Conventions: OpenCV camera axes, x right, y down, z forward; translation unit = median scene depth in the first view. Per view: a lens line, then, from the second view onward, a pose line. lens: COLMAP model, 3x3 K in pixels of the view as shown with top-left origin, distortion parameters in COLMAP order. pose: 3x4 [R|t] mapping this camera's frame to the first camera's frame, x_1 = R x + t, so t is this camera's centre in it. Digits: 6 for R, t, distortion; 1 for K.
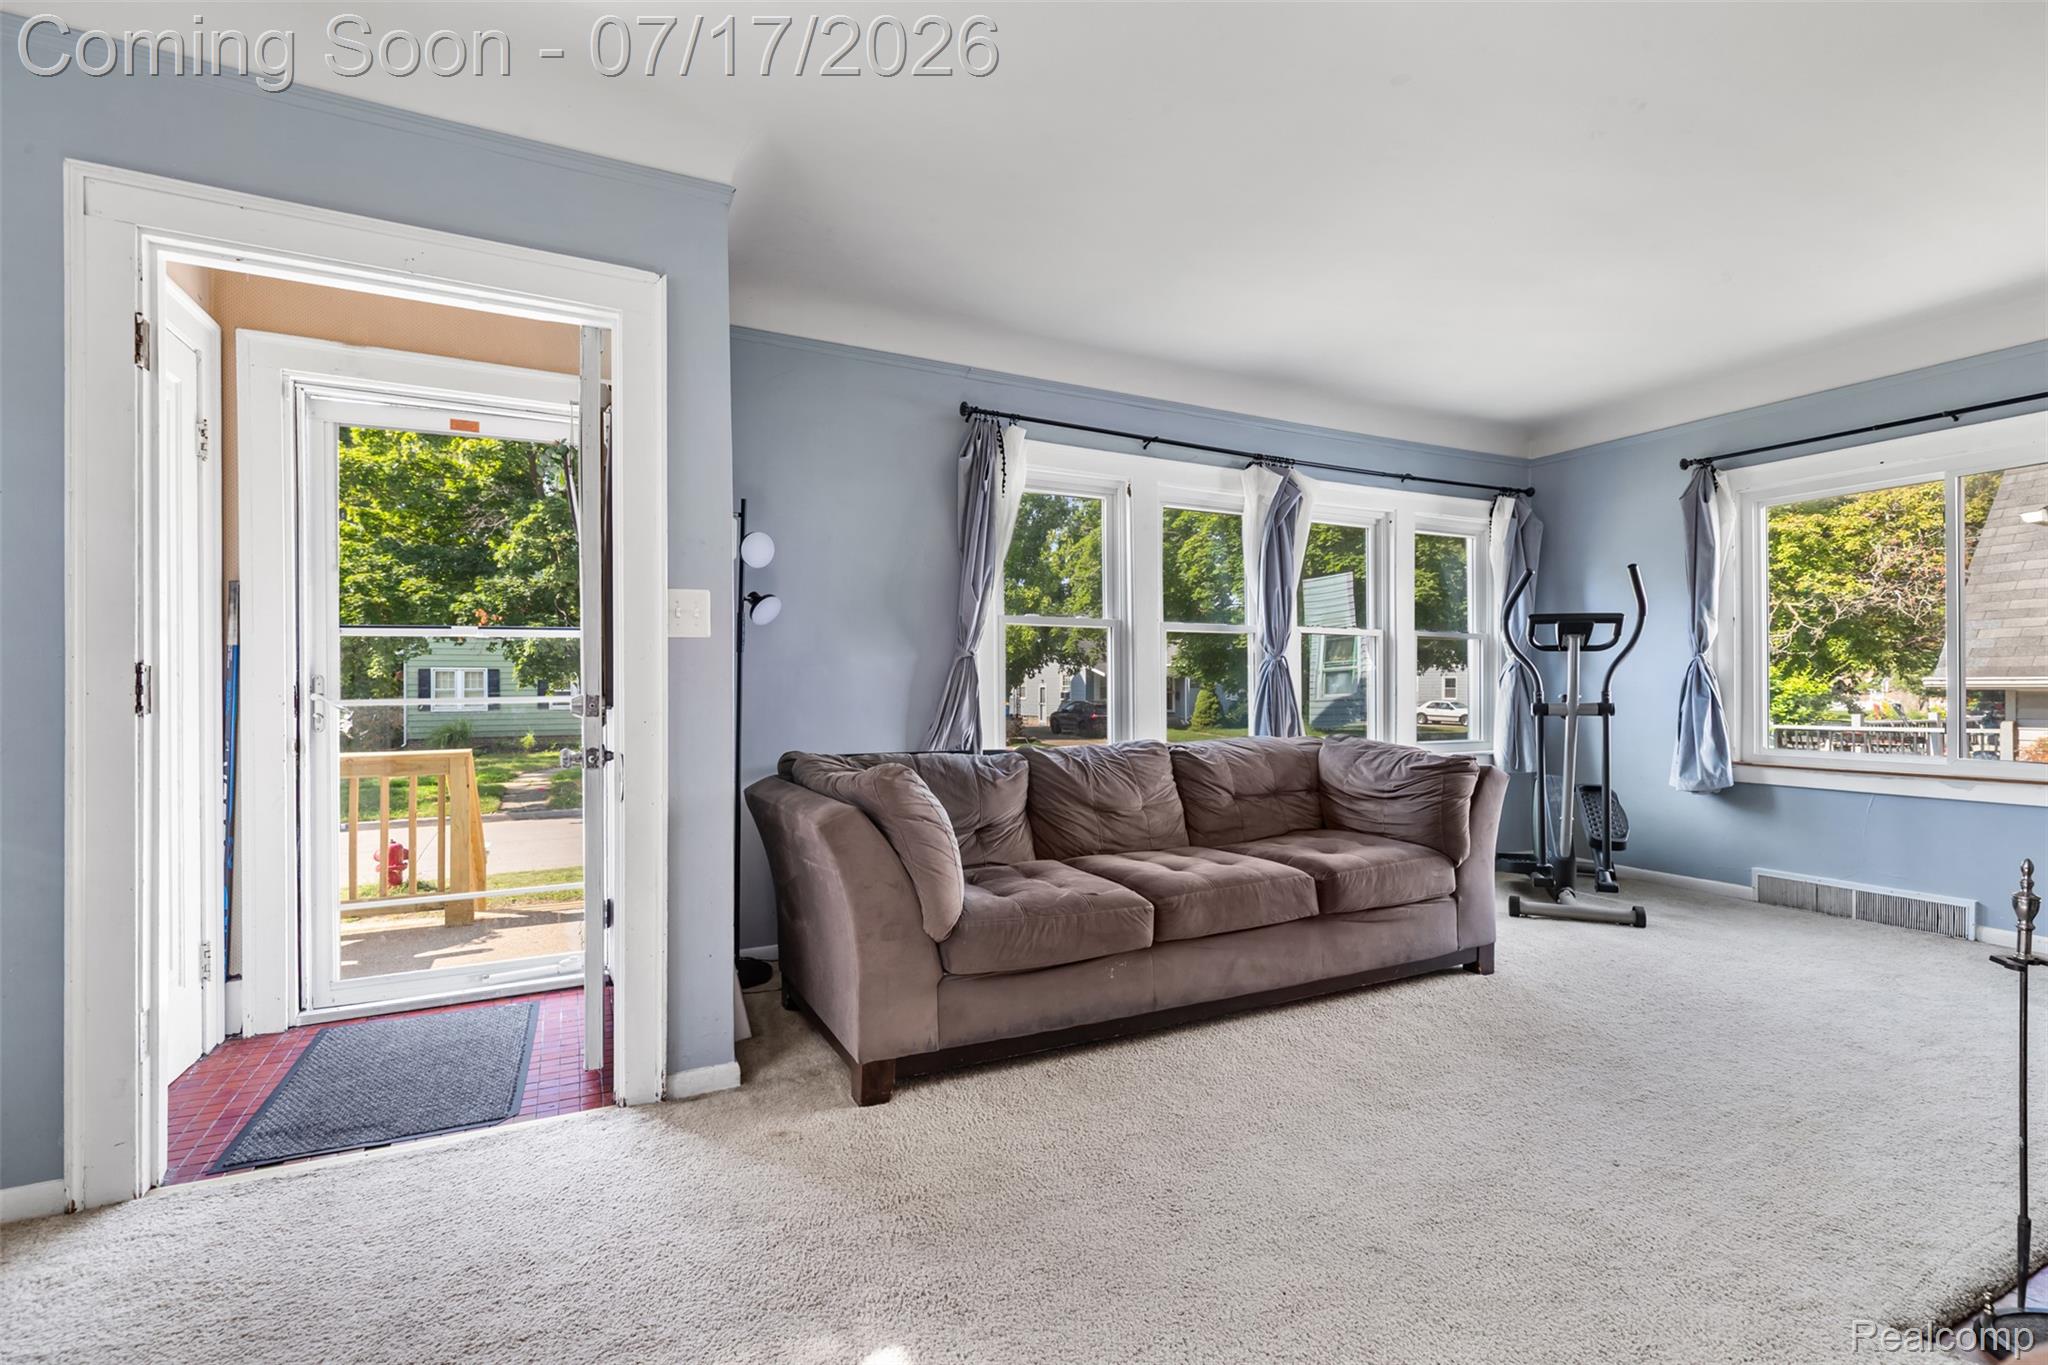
lens RADIAL K [[921.8, 0, 1027.6], [0, 921.8, 687.7], [0, 0, 1]] dist [-0.000022, 0.001849]
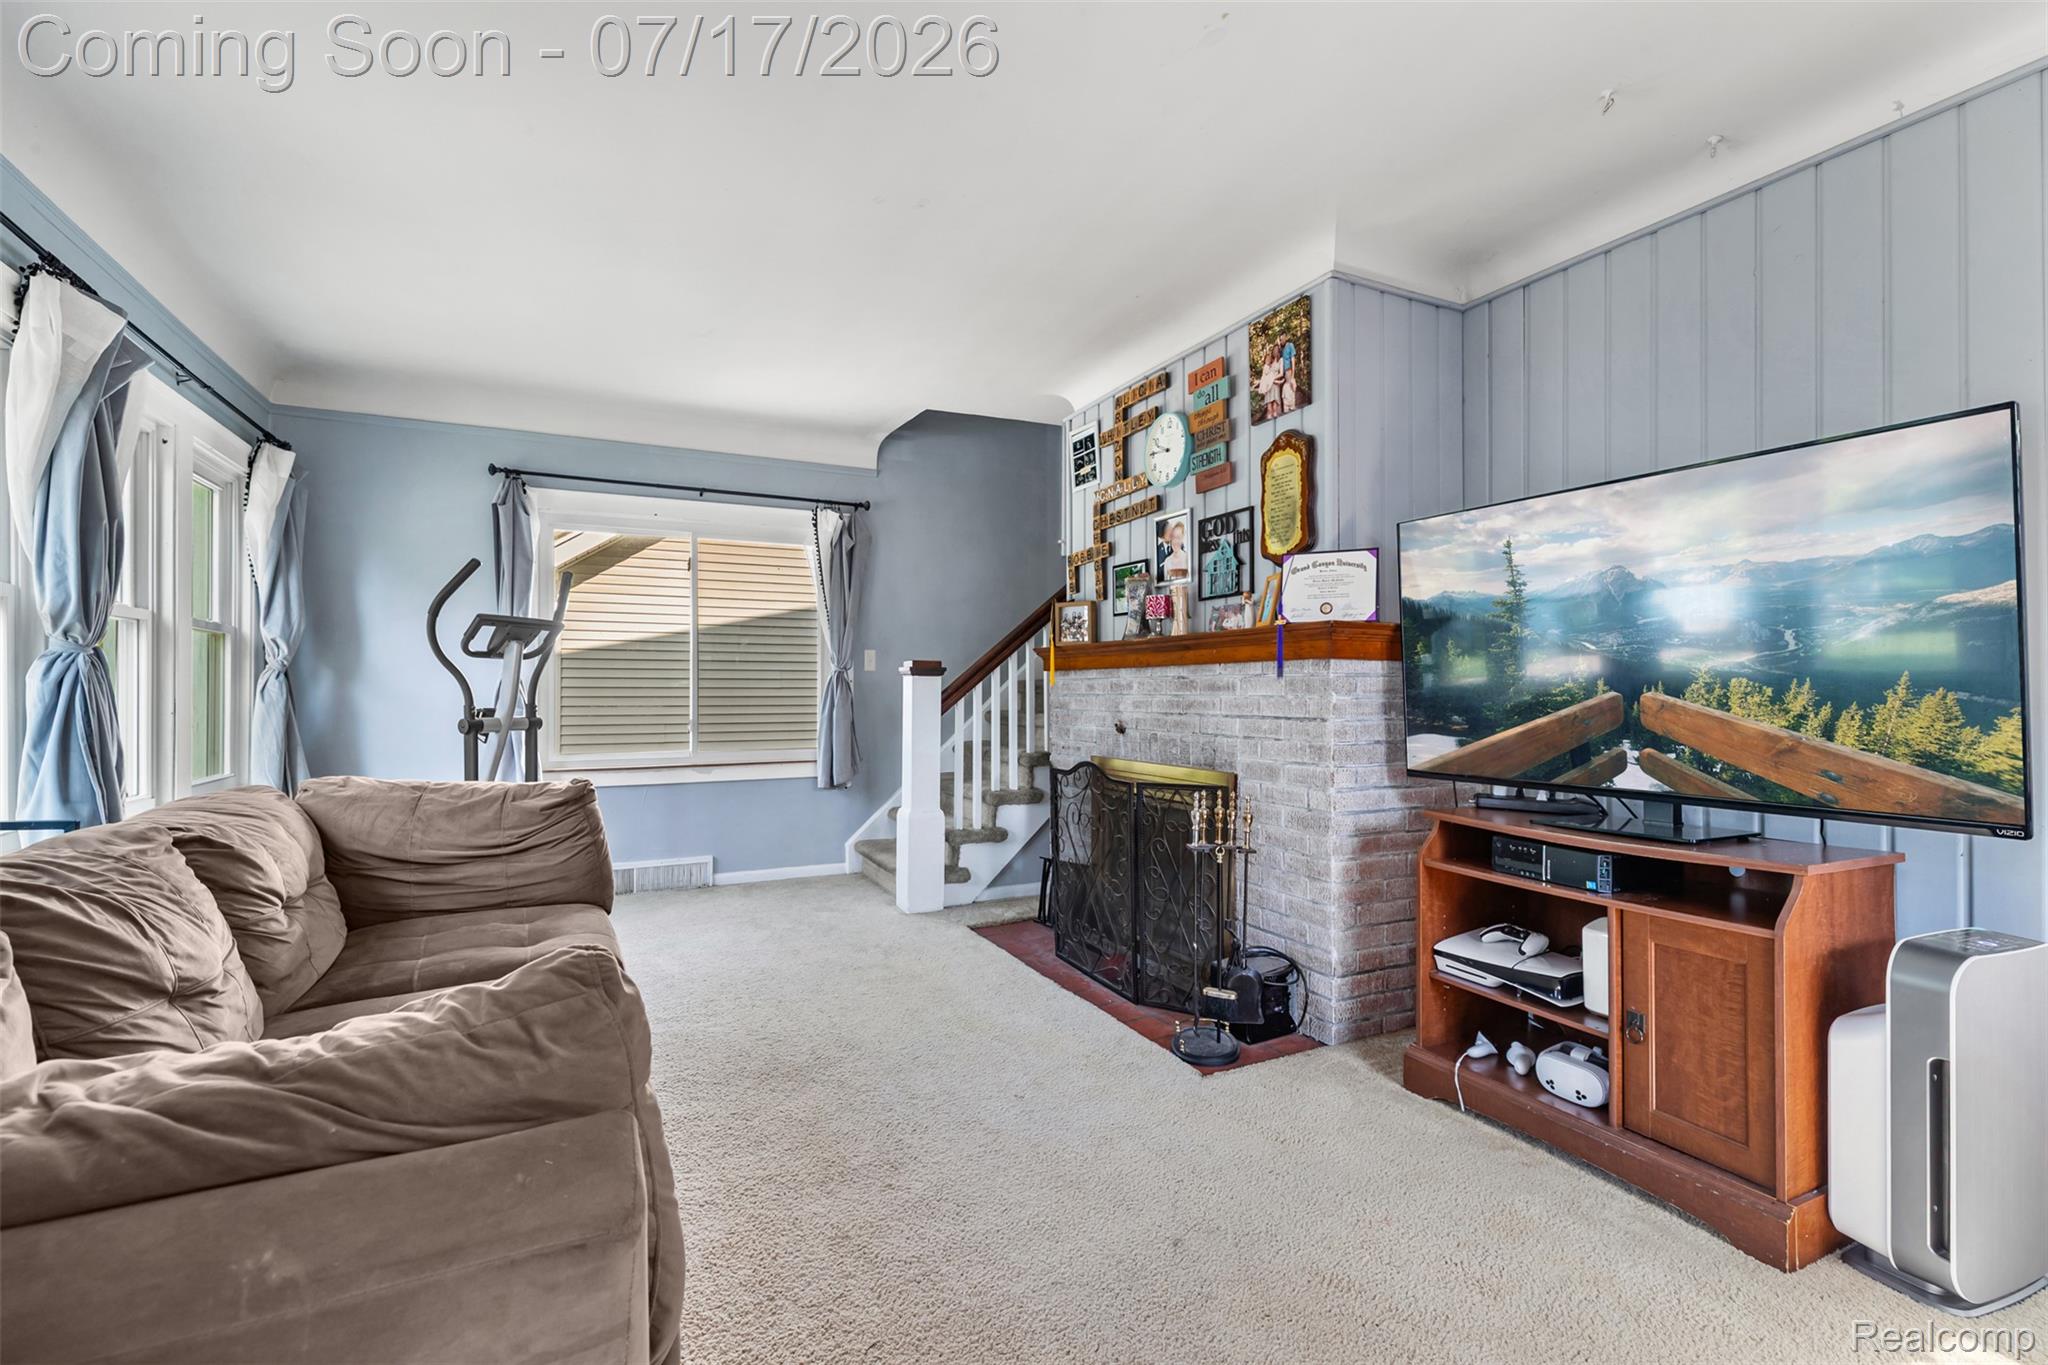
lens RADIAL K [[921.8, 0, 1022.4], [0, 921.8, 675.7], [0, 0, 1]] dist [-0.000022, 0.001849]
pose [[0.006937, 0.016043, 0.999847, -0.342432], [0.001608, 0.999870, -0.016055, -0.009910], [-0.999975, 0.001720, 0.006910, 0.580363]]
